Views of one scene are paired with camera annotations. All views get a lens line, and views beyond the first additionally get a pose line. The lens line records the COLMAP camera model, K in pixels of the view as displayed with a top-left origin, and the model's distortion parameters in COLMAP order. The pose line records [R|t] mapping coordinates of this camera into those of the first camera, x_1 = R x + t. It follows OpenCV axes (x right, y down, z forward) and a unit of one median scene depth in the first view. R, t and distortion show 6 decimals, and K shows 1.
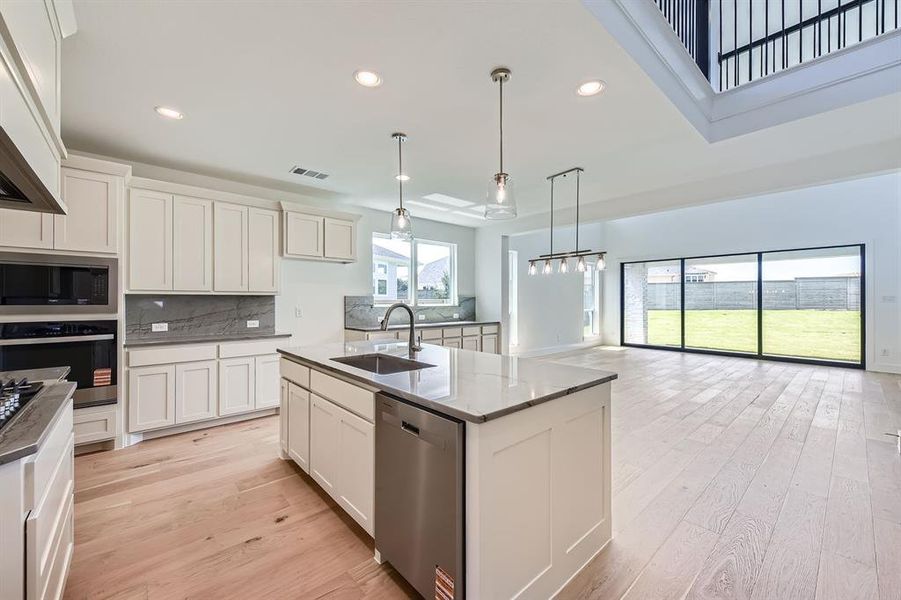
lens RADIAL K [[356.2, 0, 446.7], [0, 356.2, 303.2], [0, 0, 1]] dist [0.012378, -0.001685]
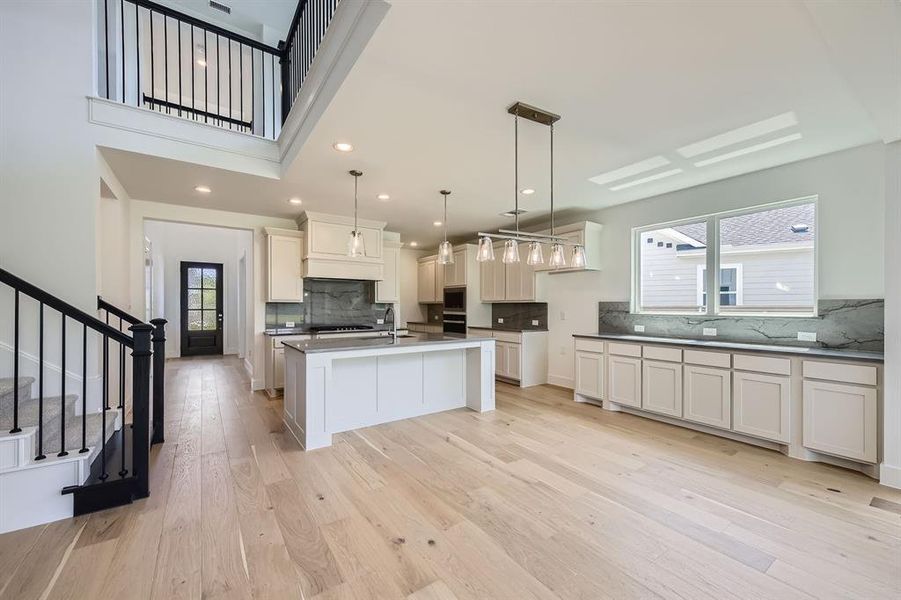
lens RADIAL K [[356.2, 0, 445.5], [0, 356.2, 303.8], [0, 0, 1]] dist [0.012378, -0.001685]
pose [[-0.124711, -0.007571, -0.992164, 0.600539], [-0.010591, 0.999924, -0.006299, -0.002846], [0.992137, 0.009723, -0.124782, 0.549339]]
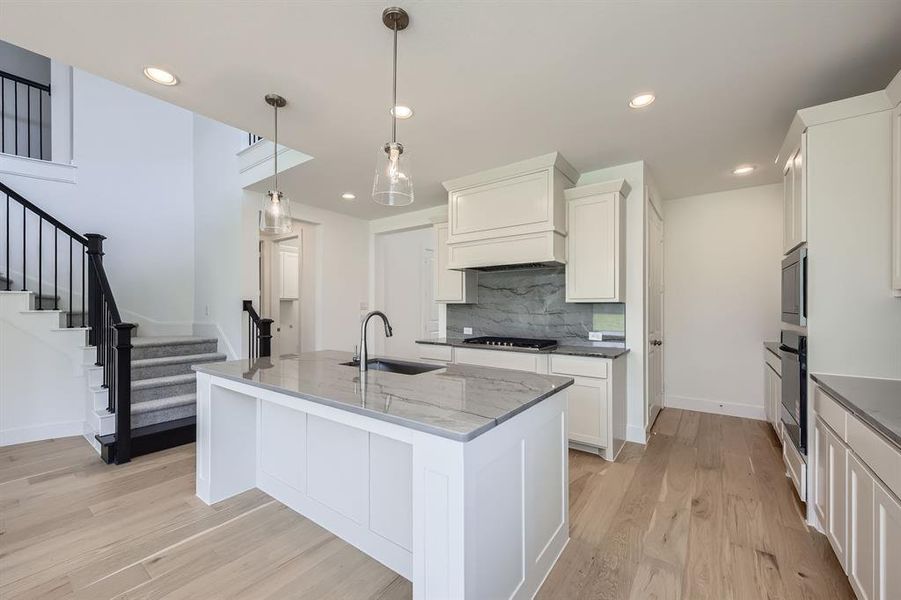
lens RADIAL K [[356.2, 0, 447.4], [0, 356.2, 305.9], [0, 0, 1]] dist [0.012378, -0.001685]
pose [[-0.977082, -0.000083, -0.212864, -0.041095], [-0.001796, 0.999968, 0.007858, -0.007625], [0.212856, 0.008061, -0.977050, 0.730799]]
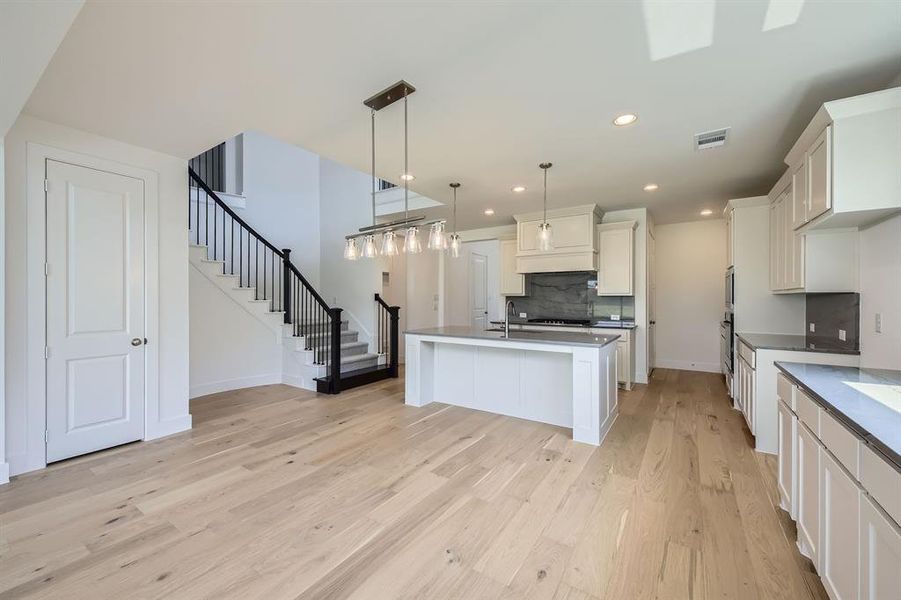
lens RADIAL K [[356.2, 0, 448.6], [0, 356.2, 297.7], [0, 0, 1]] dist [0.012378, -0.001685]
pose [[-0.965570, -0.002057, -0.260135, 0.233749], [-0.004227, 0.999961, 0.007785, -0.009752], [0.260109, 0.008617, -0.965541, 0.970990]]
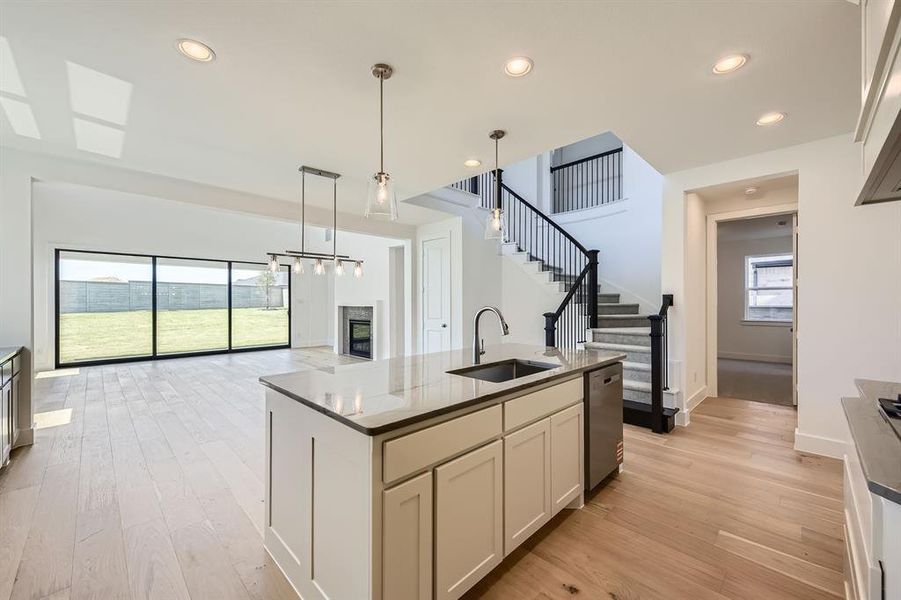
lens RADIAL K [[356.2, 0, 452.8], [0, 356.2, 301.8], [0, 0, 1]] dist [0.012378, -0.001685]
pose [[-0.068699, -0.001745, 0.997636, -0.392942], [0.010953, 0.999937, 0.002503, -0.005243], [-0.997577, 0.011099, -0.068675, 0.421682]]
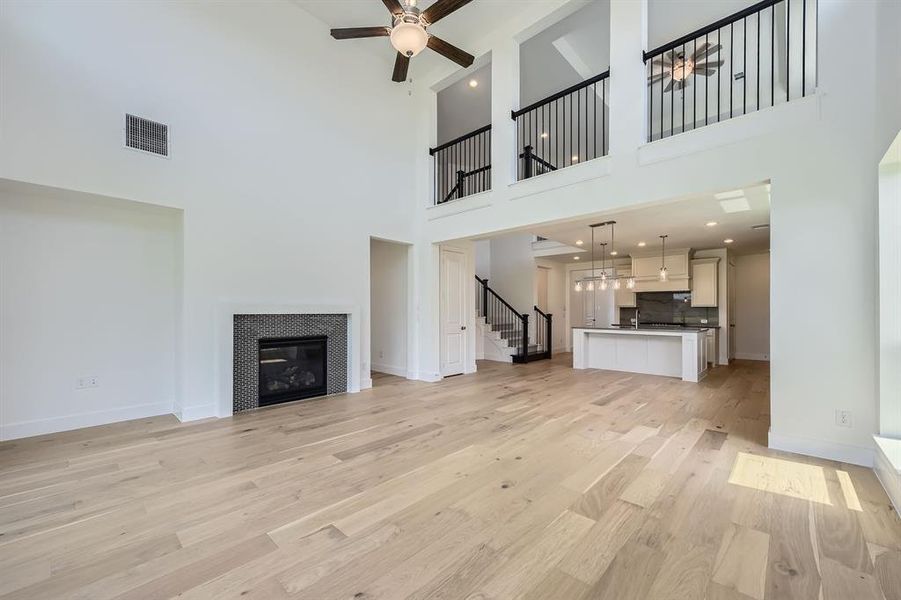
lens RADIAL K [[356.2, 0, 450.9], [0, 356.2, 307.3], [0, 0, 1]] dist [0.012378, -0.001685]
pose [[-0.995272, -0.003612, -0.097058, 0.660442], [-0.003819, 0.999991, 0.001939, -0.007345], [0.097050, 0.002300, -0.995277, 1.446263]]
